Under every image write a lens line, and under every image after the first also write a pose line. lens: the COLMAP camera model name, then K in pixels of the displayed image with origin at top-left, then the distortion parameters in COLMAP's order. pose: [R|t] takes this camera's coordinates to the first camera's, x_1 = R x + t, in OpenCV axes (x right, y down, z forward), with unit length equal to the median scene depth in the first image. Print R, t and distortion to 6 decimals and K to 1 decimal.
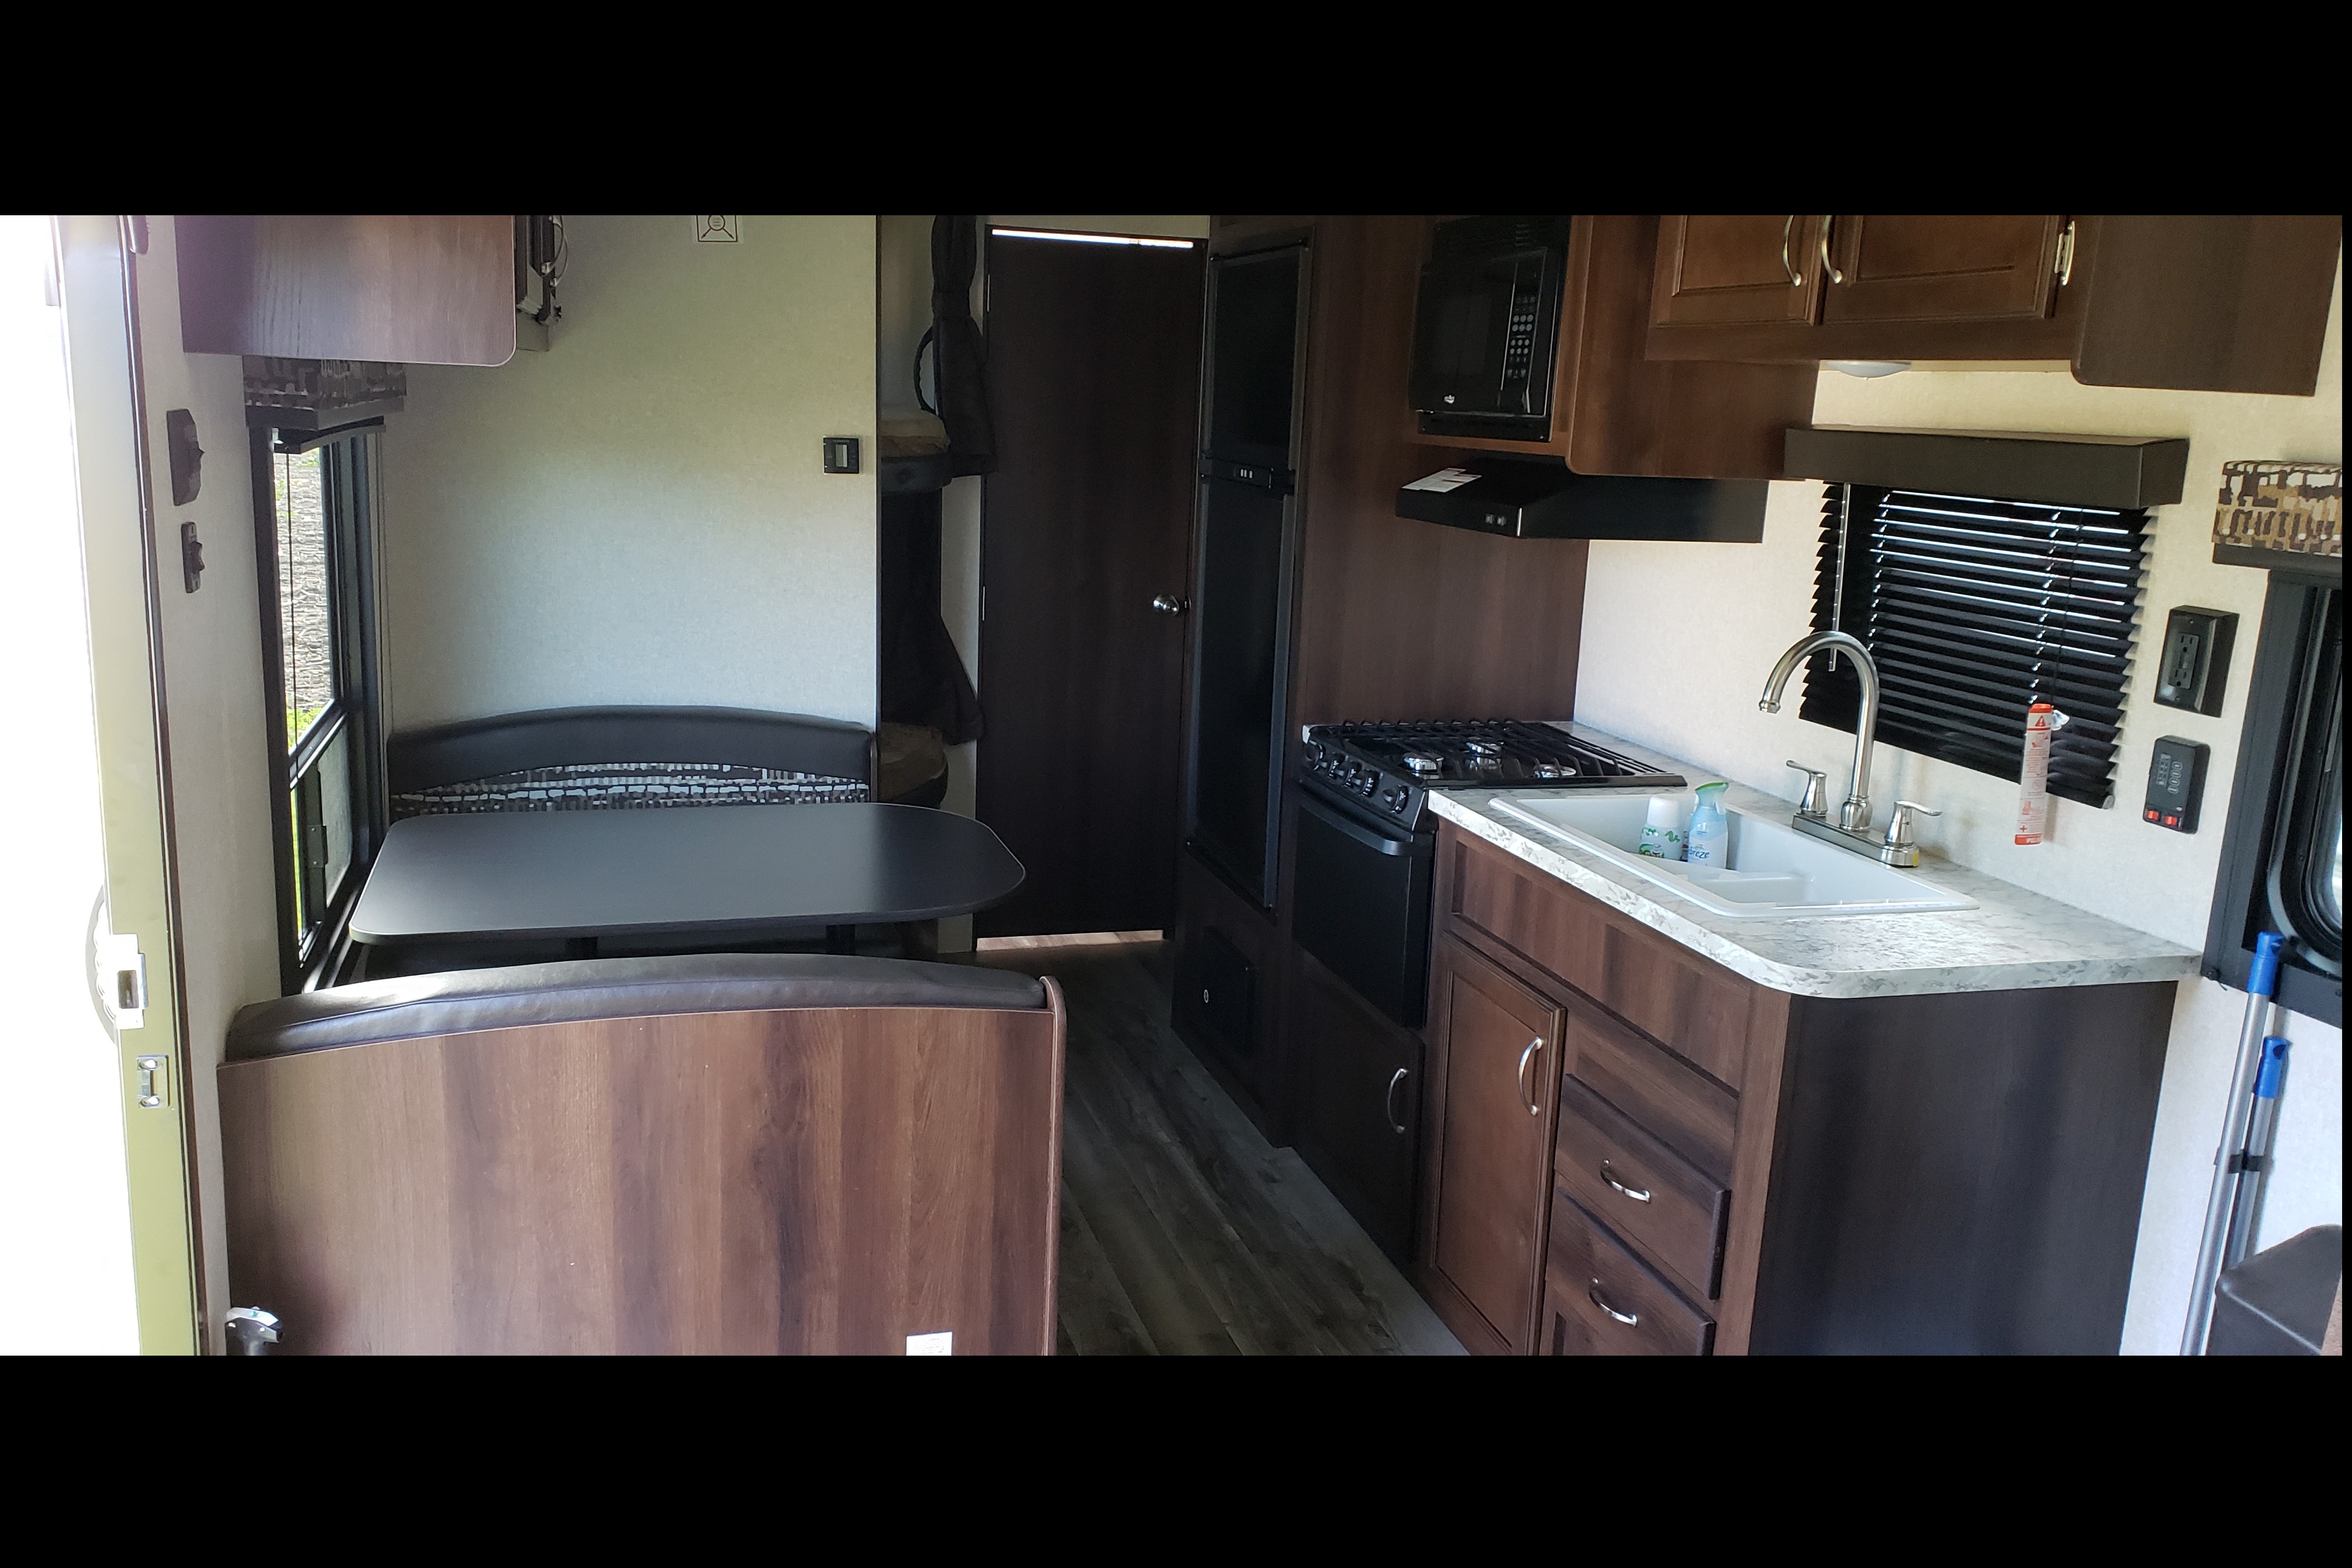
lens RADIAL K [[1829.1, 0, 1176.0], [0, 1829.1, 784.0], [0, 0, 1]] dist [-0.006883, -0.001541]
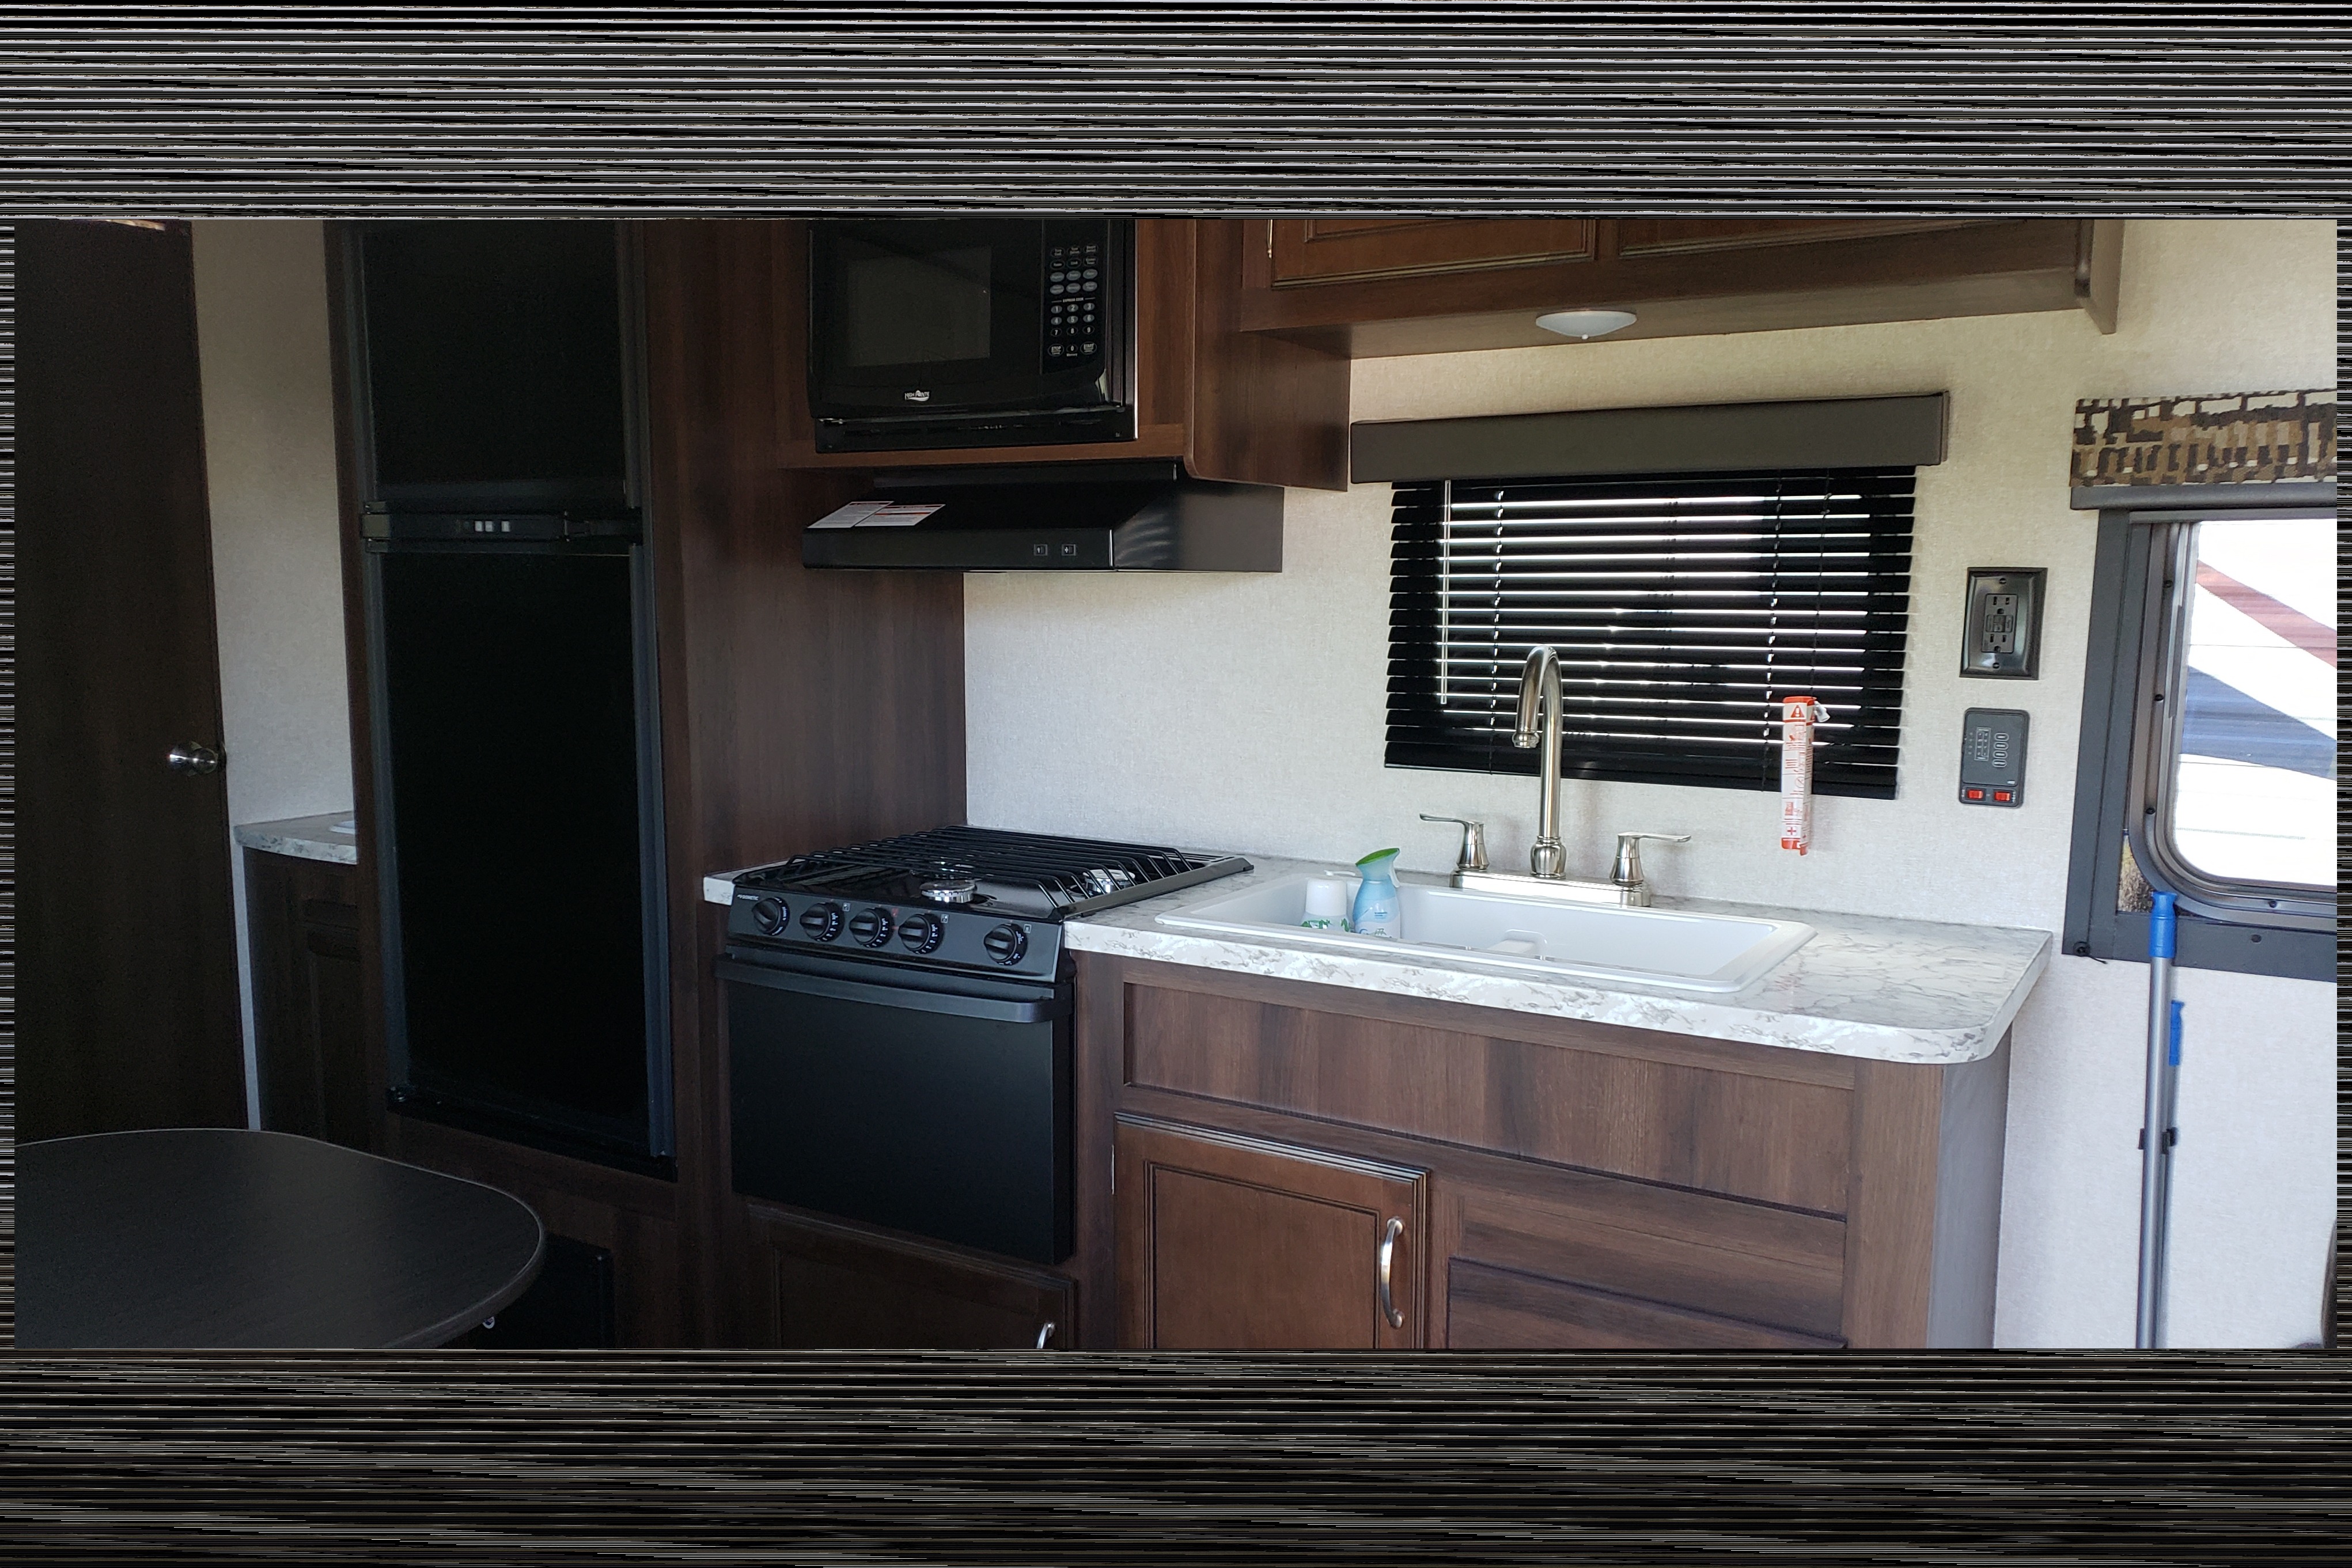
lens RADIAL K [[1801.8, 0, 1176.0], [0, 1801.8, 784.0], [0, 0, 1]] dist [0.041989, -0.004667]
pose [[0.745013, -0.117762, 0.656573, -0.372178], [0.166382, 0.985989, -0.011948, -0.044987], [-0.645967, 0.118143, 0.754168, 0.572163]]
